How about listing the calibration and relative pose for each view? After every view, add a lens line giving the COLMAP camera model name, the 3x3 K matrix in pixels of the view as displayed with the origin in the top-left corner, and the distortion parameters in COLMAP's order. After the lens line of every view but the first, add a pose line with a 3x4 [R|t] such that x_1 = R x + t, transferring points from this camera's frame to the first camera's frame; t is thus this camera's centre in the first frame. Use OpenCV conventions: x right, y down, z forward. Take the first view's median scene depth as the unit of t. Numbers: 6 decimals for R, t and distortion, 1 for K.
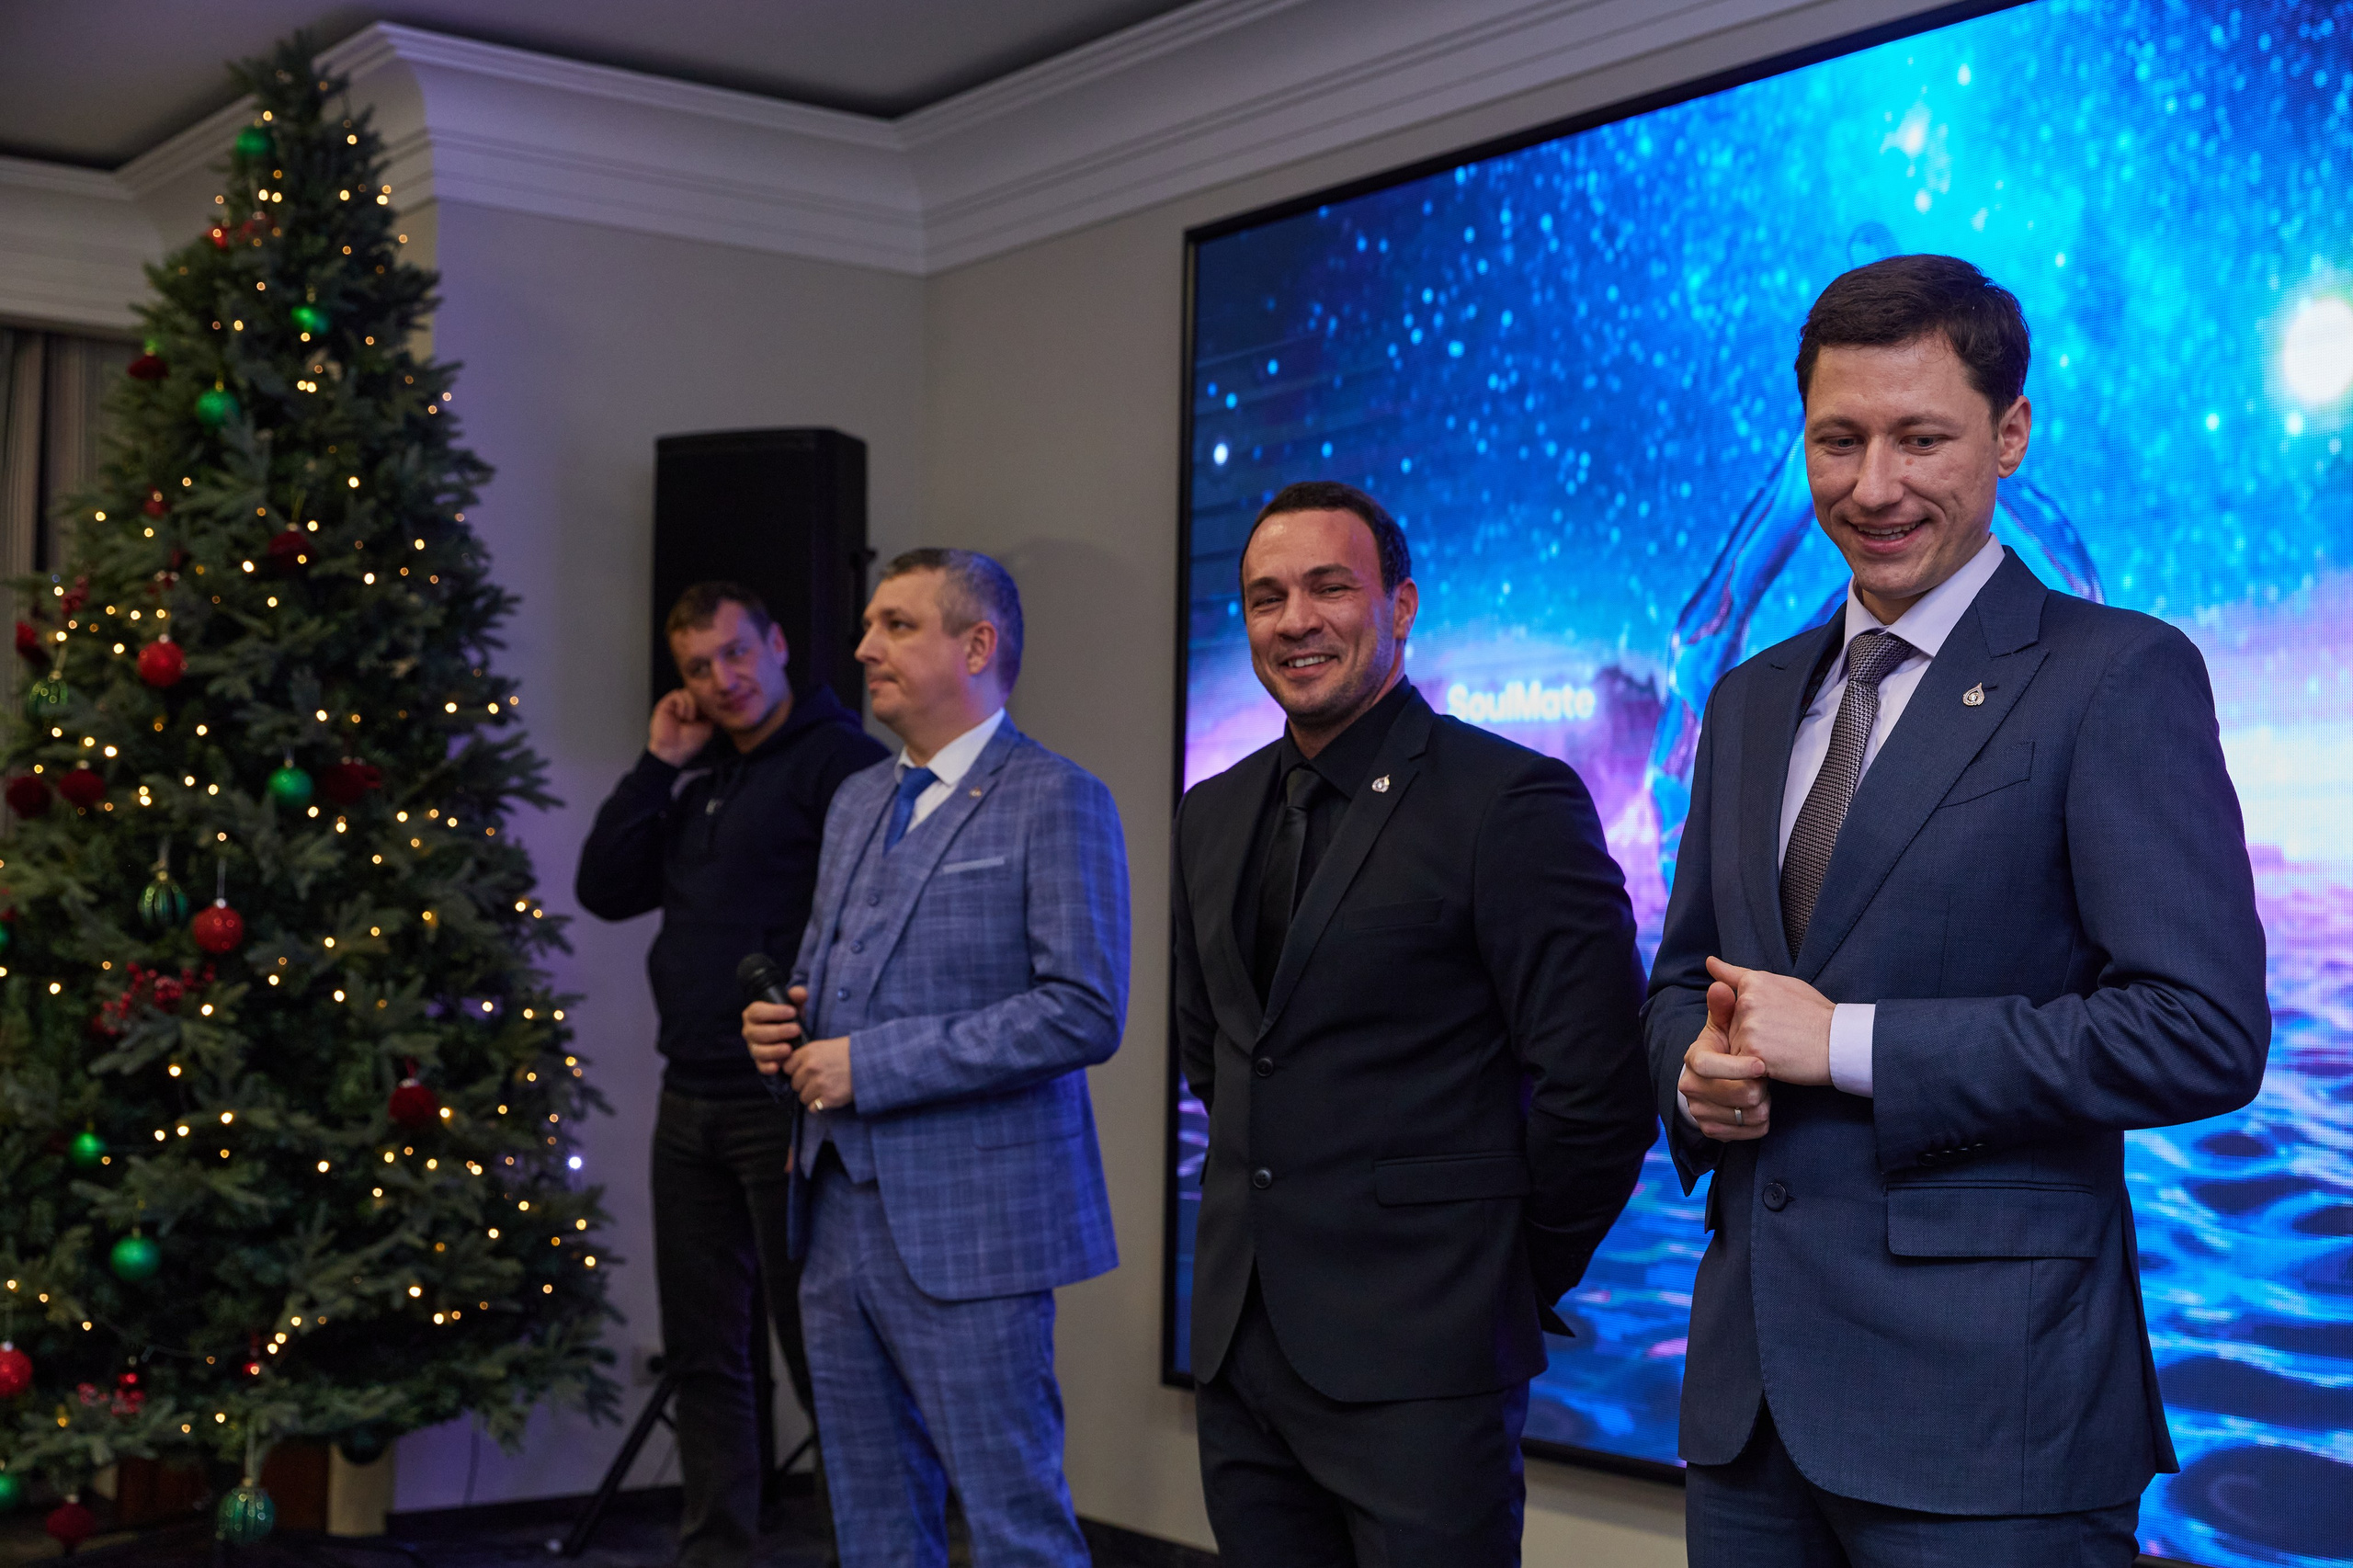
lens RADIAL K [[3336.5, 0, 1176.5], [0, 3336.5, 784.0], [0, 0, 1]] dist [-0.014839, 0.043694]
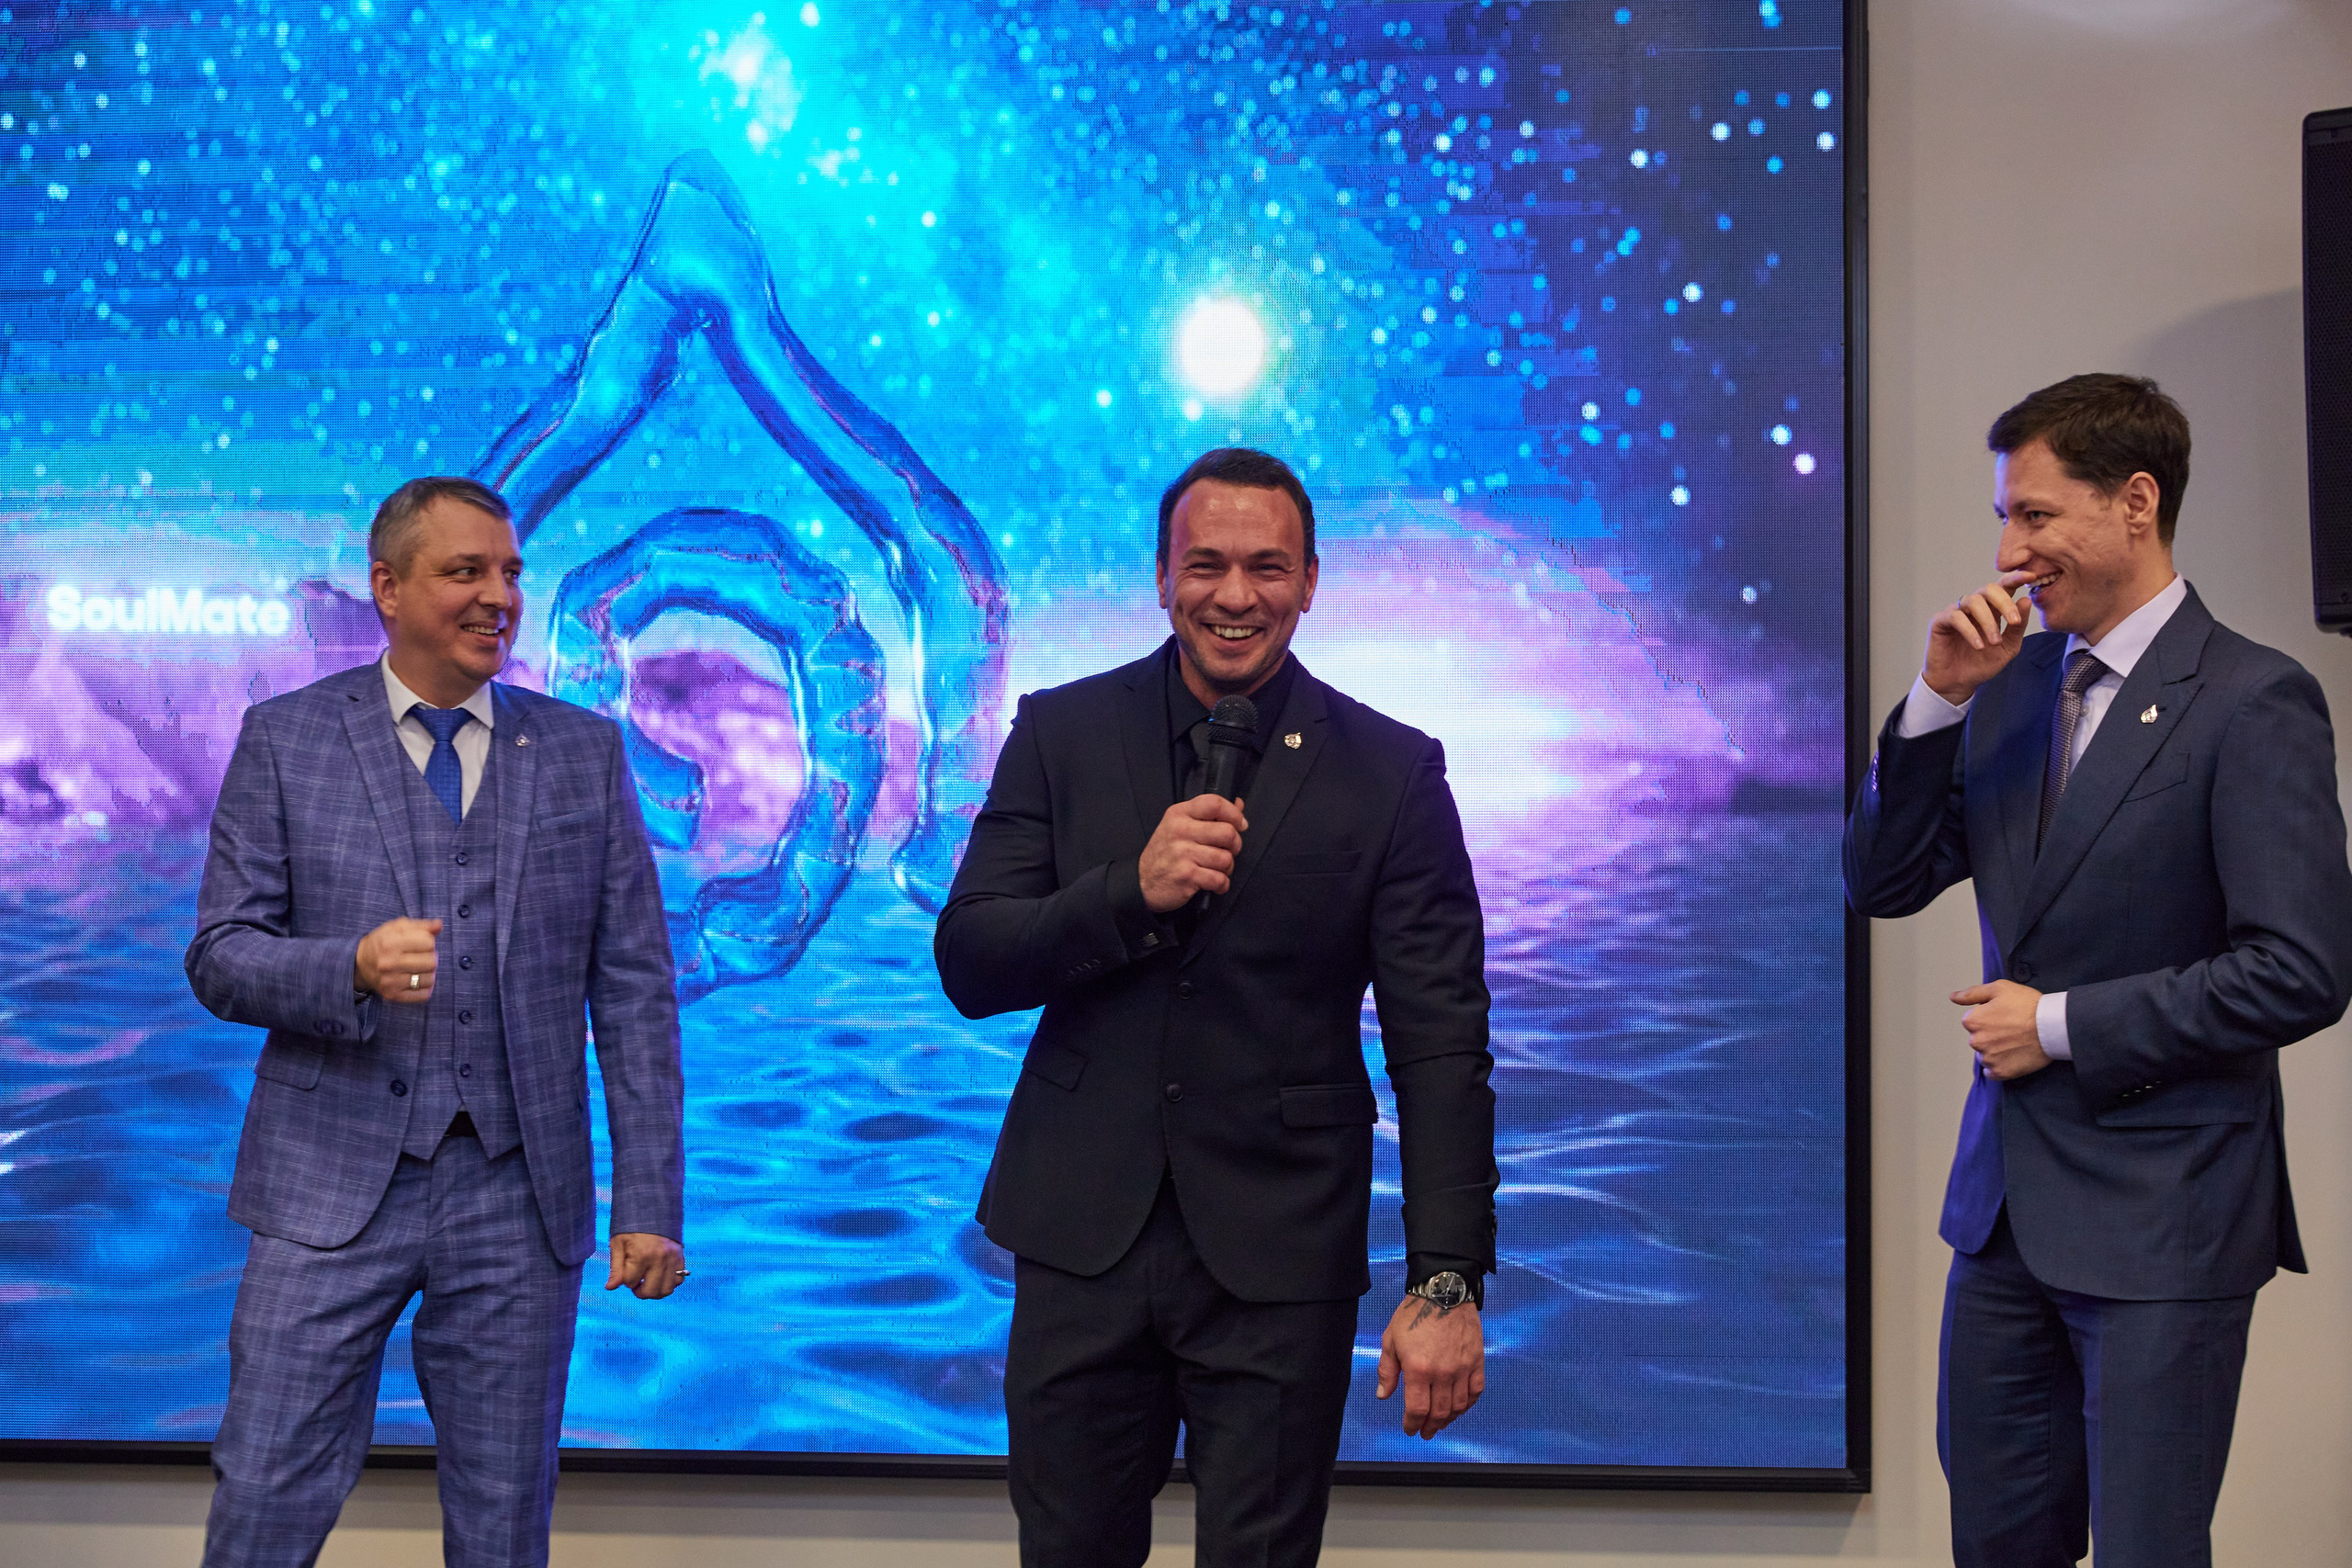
lens RADIAL K [[4799.1, 0, 1176.0], [0, 4799.1, 784.0], [0, 0, 1]] dist [-0.001667, -0.014179]
pose [[0.657044, 0.014200, 0.753719, -0.671830], [-0.033906, 0.999367, 0.010729, -0.001467], [-0.753090, -0.032605, 0.657109, -0.030004]]
